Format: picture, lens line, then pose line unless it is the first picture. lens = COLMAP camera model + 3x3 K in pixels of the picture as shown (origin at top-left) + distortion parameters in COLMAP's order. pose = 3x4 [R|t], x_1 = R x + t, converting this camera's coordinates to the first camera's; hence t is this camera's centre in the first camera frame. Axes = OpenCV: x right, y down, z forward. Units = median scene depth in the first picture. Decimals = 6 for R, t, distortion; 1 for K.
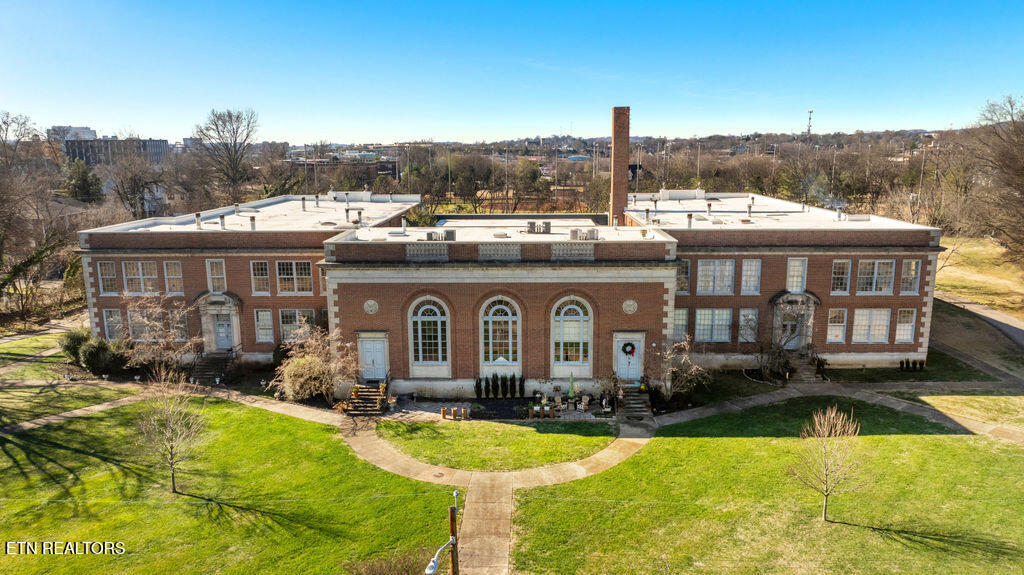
lens RADIAL K [[713.1, 0, 512.0], [0, 713.1, 287.5], [0, 0, 1]] dist [-0.000285, -0.003610]
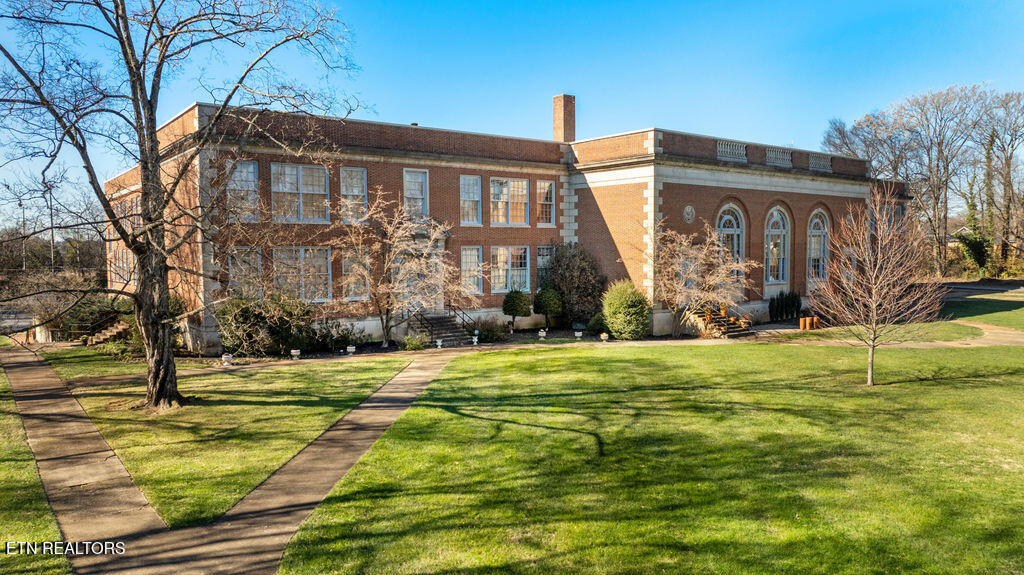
lens RADIAL K [[713.1, 0, 512.0], [0, 713.1, 287.5], [0, 0, 1]] dist [-0.000285, -0.003610]
pose [[0.783180, -0.030843, 0.621029, -0.861621], [0.118366, 0.987901, -0.100208, 0.166829], [-0.610425, 0.151989, 0.777355, 0.495476]]
